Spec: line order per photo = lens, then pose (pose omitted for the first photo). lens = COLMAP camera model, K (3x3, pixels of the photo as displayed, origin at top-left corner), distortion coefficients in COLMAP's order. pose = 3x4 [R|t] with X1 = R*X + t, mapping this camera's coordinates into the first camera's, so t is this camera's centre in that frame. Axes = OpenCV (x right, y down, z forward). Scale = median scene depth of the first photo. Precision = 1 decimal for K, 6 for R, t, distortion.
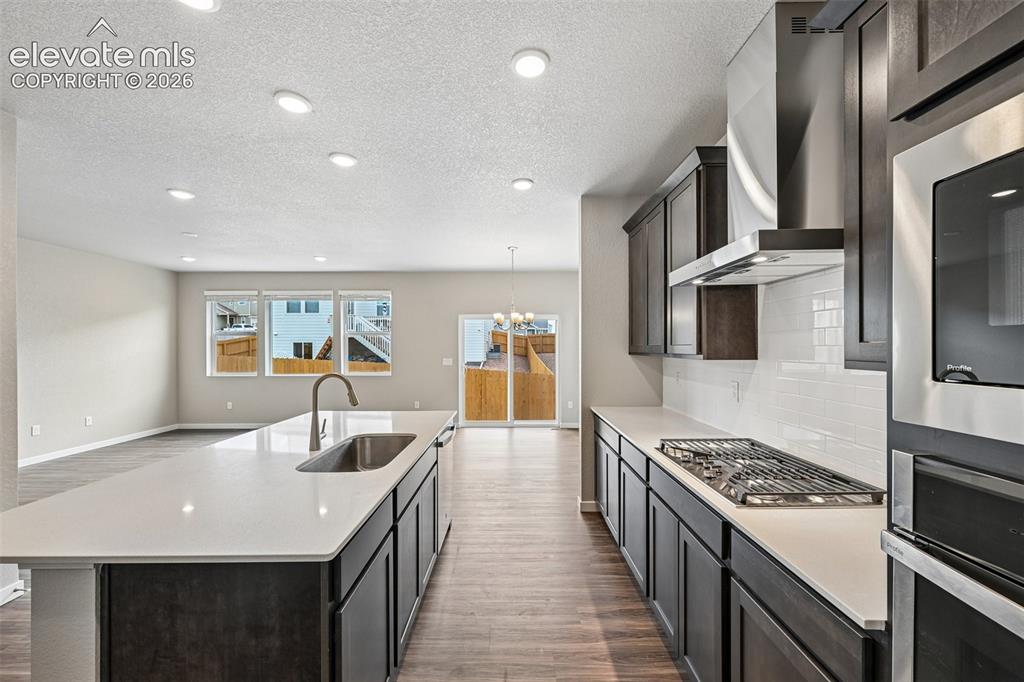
lens RADIAL K [[401.2, 0, 509.5], [0, 401.2, 344.6], [0, 0, 1]] dist [0.003728, 0.000369]
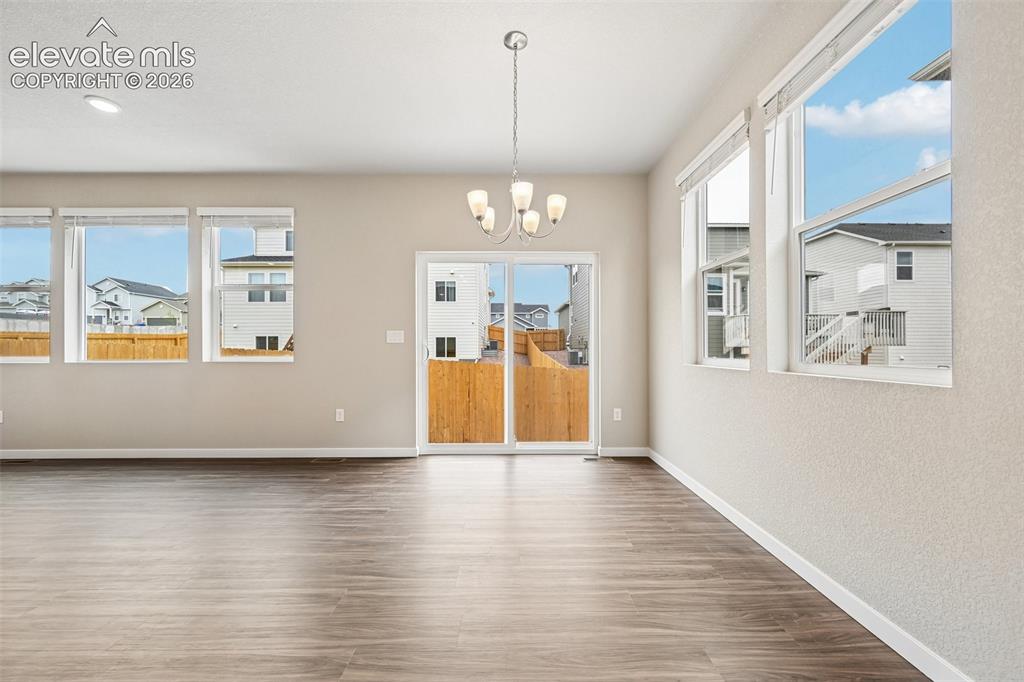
lens RADIAL K [[401.2, 0, 513.5], [0, 401.2, 346.2], [0, 0, 1]] dist [0.003728, 0.000369]
pose [[0.999894, 0.002173, 0.014429, -0.000316], [-0.002138, 0.999995, -0.002441, 0.054789], [-0.014434, 0.002410, 0.999893, 0.432412]]
